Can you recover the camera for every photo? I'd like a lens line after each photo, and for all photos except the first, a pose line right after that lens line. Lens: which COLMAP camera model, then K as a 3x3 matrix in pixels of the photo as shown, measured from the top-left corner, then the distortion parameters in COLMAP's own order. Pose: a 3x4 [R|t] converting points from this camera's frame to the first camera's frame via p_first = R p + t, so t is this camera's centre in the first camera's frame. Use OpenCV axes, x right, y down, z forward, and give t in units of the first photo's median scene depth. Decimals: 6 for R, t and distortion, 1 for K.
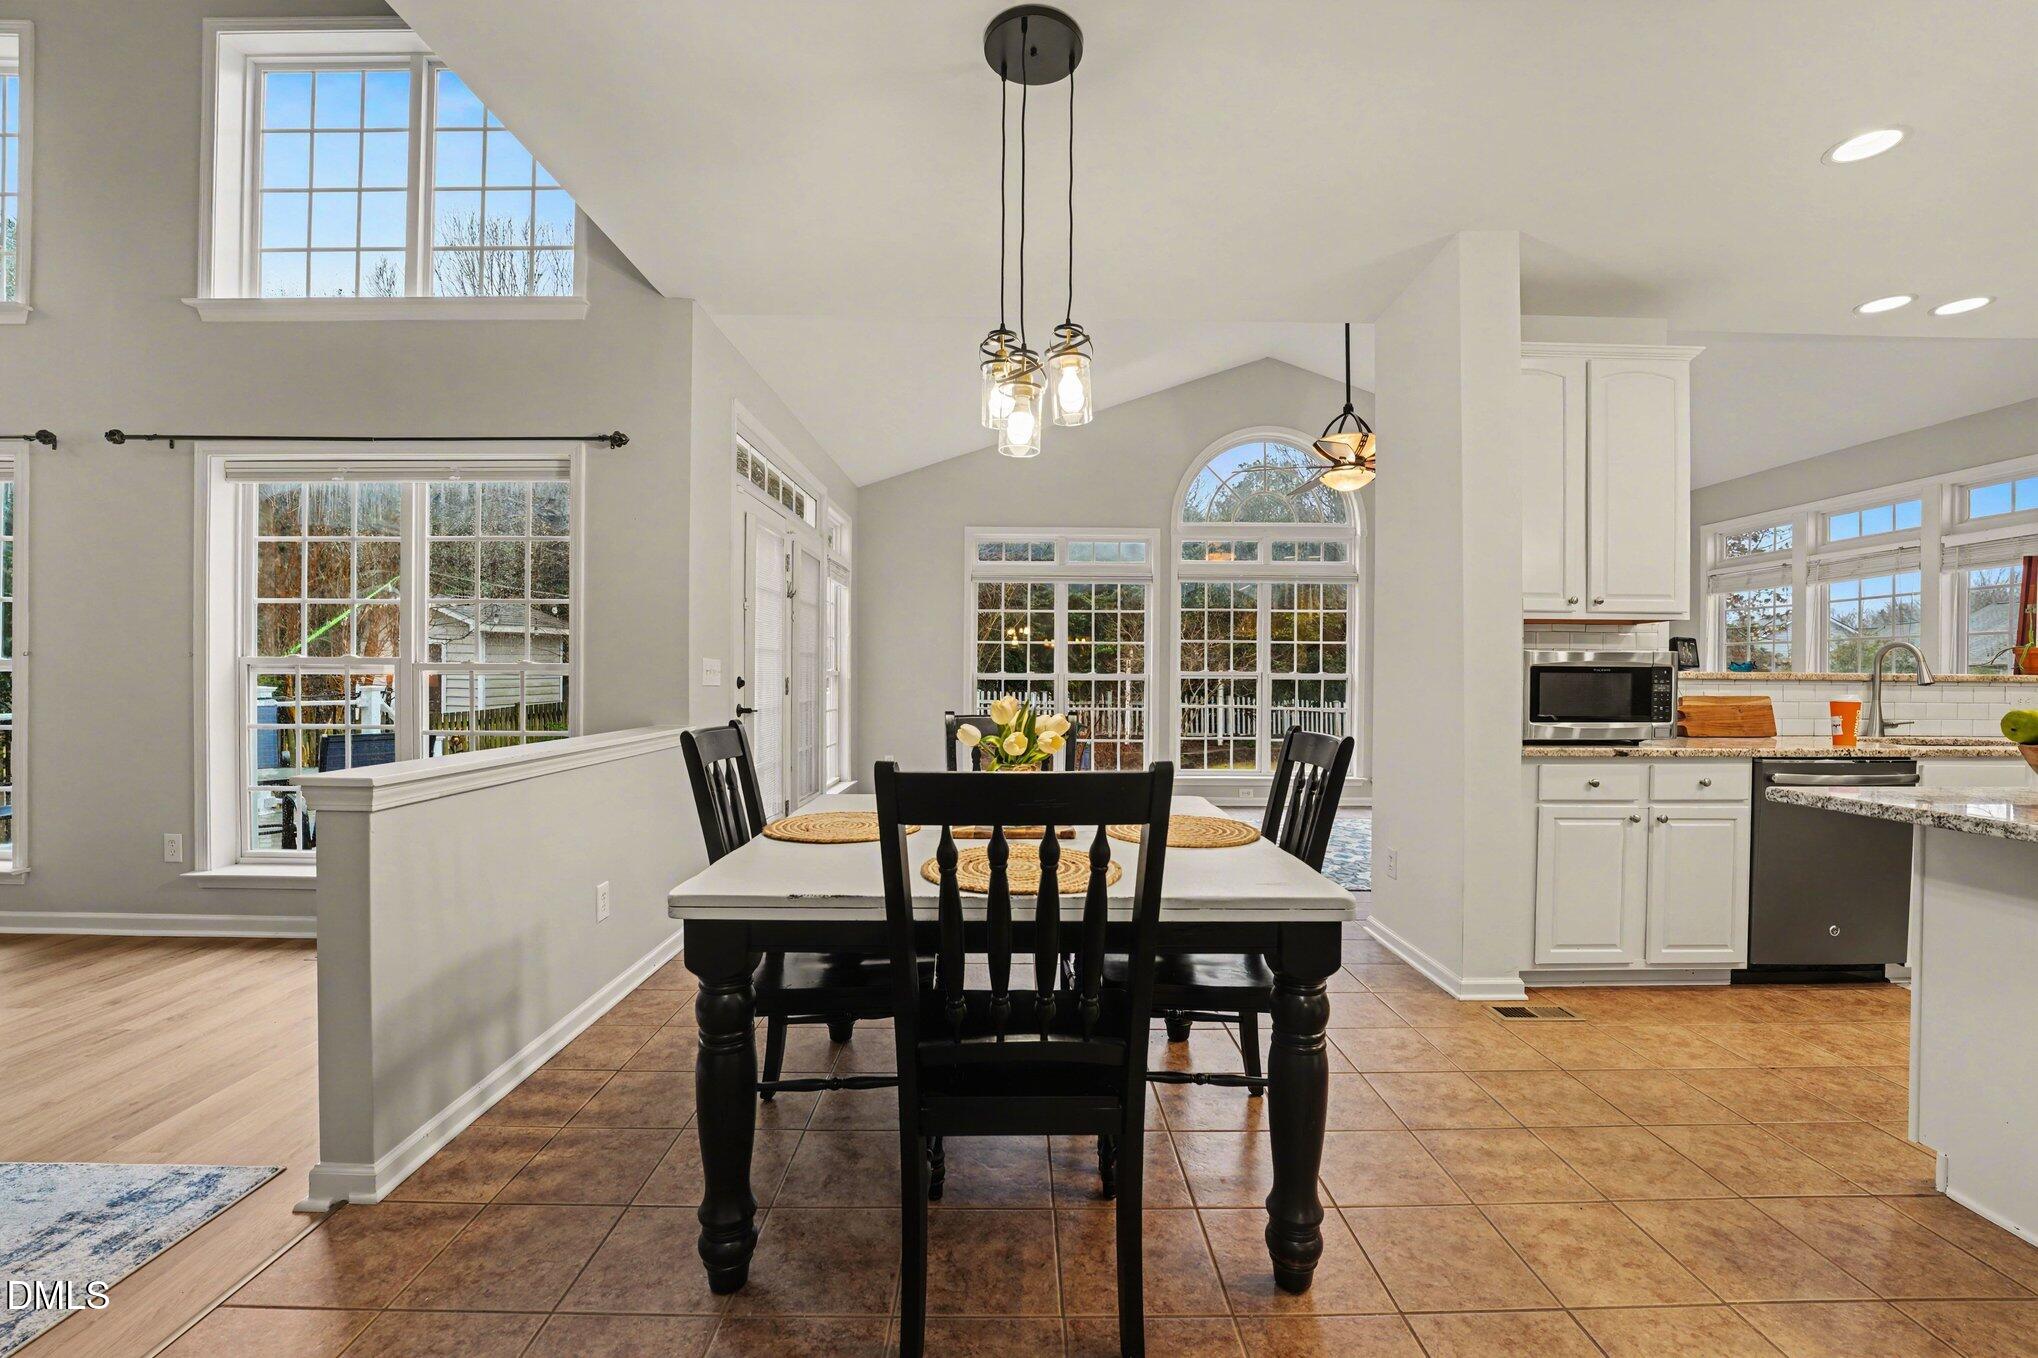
lens RADIAL K [[827.6, 0, 1014.3], [0, 827.6, 692.0], [0, 0, 1]] dist [-0.014318, 0.000111]
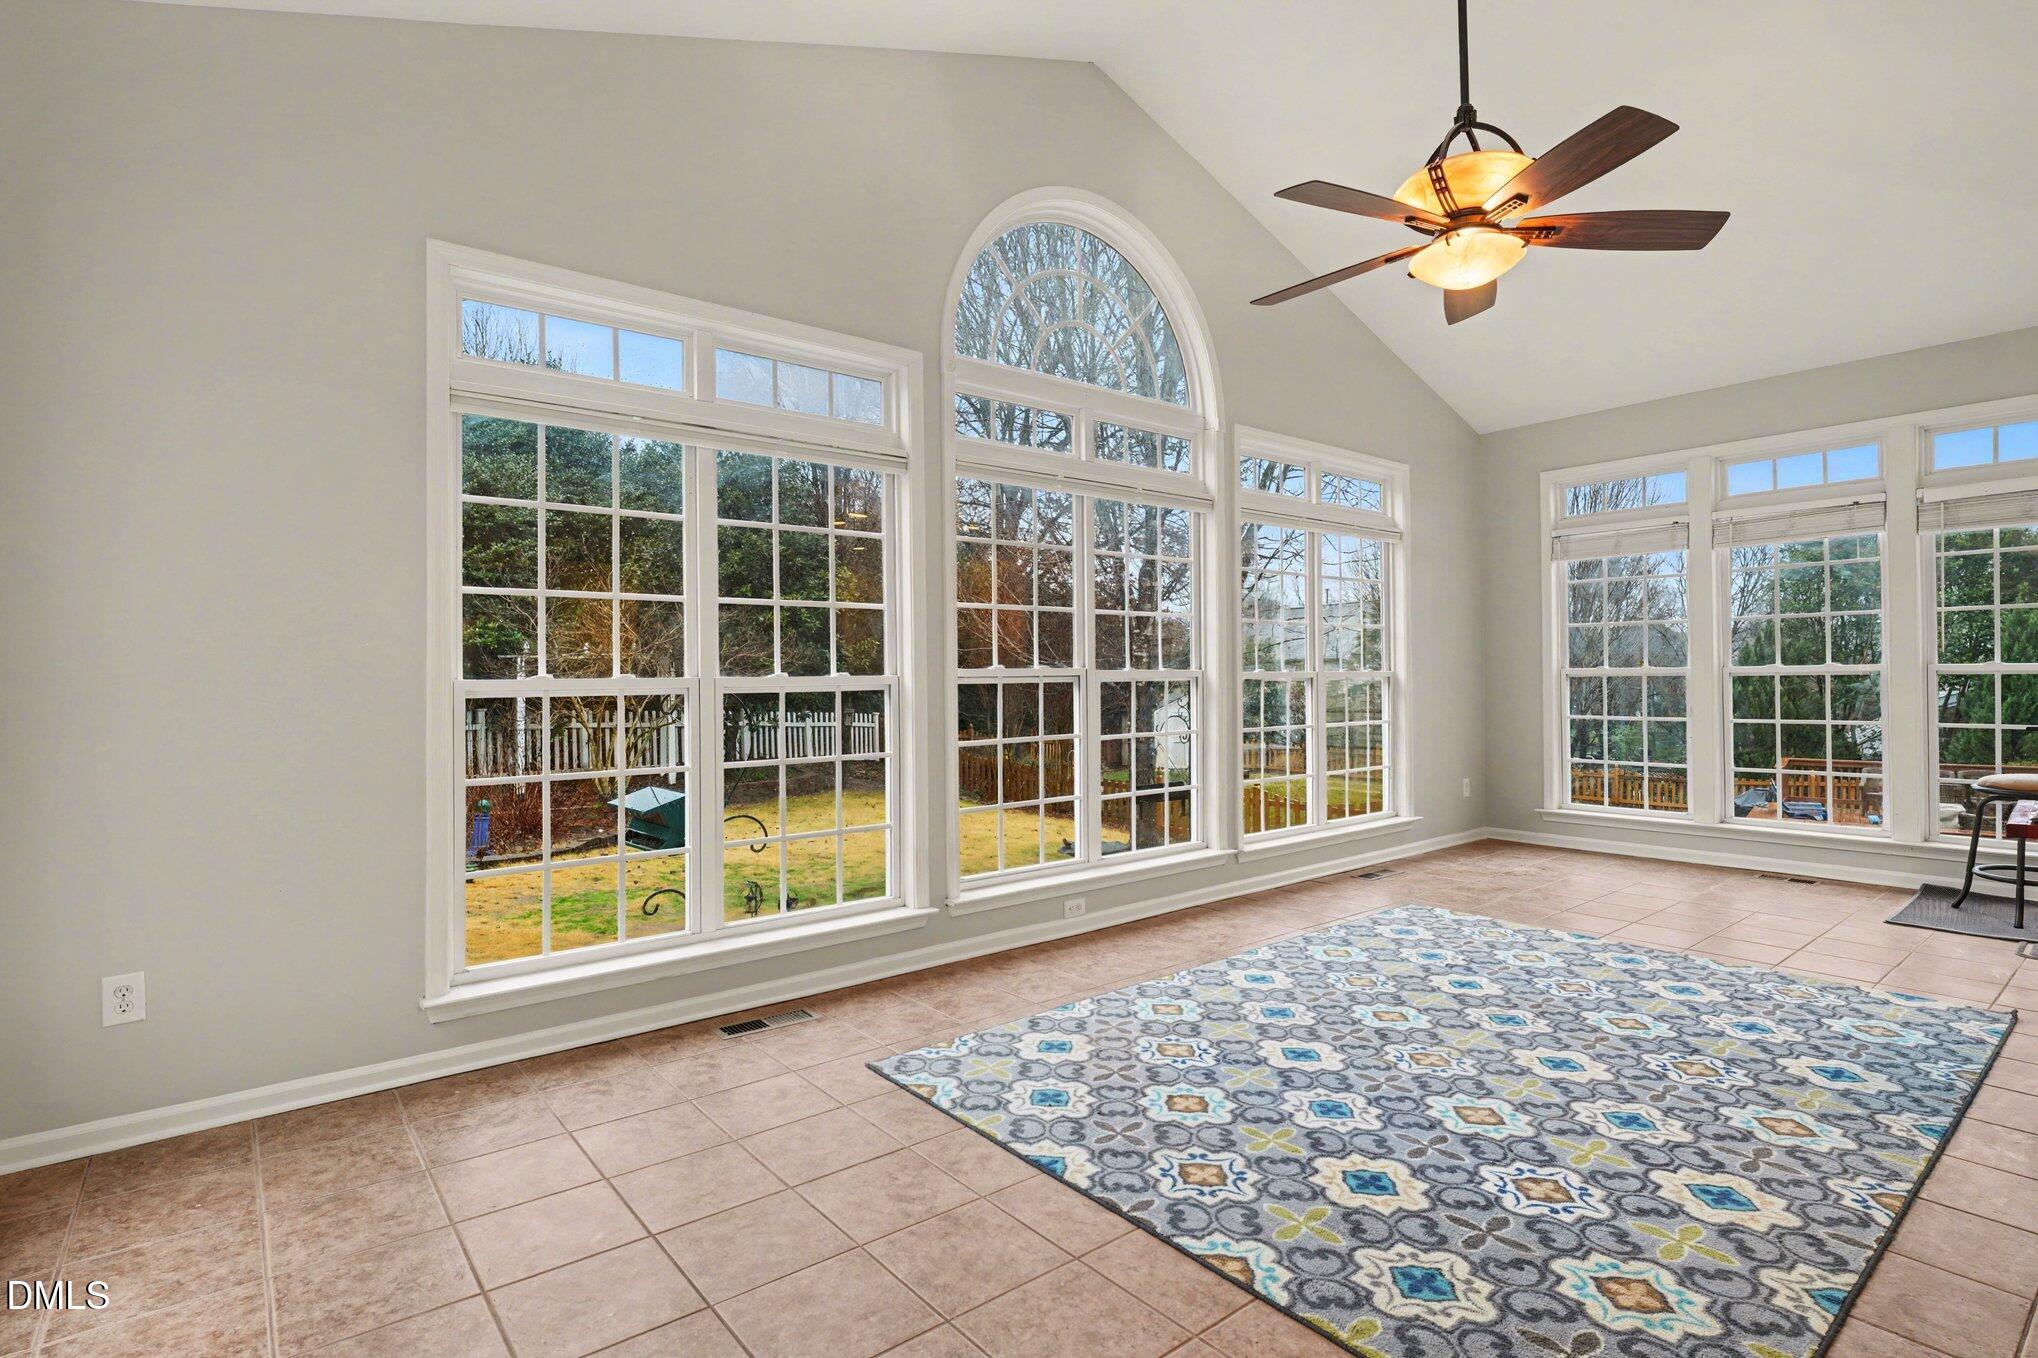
lens RADIAL K [[1020.1, 0, 1019.0], [0, 1020.1, 679.0], [0, 0, 1]] dist [0.000511, 0.000090]
pose [[0.785709, -0.015572, 0.618400, -0.130168], [0.026784, 0.999602, -0.008859, -0.013133], [-0.618016, 0.023524, 0.785814, 0.529985]]
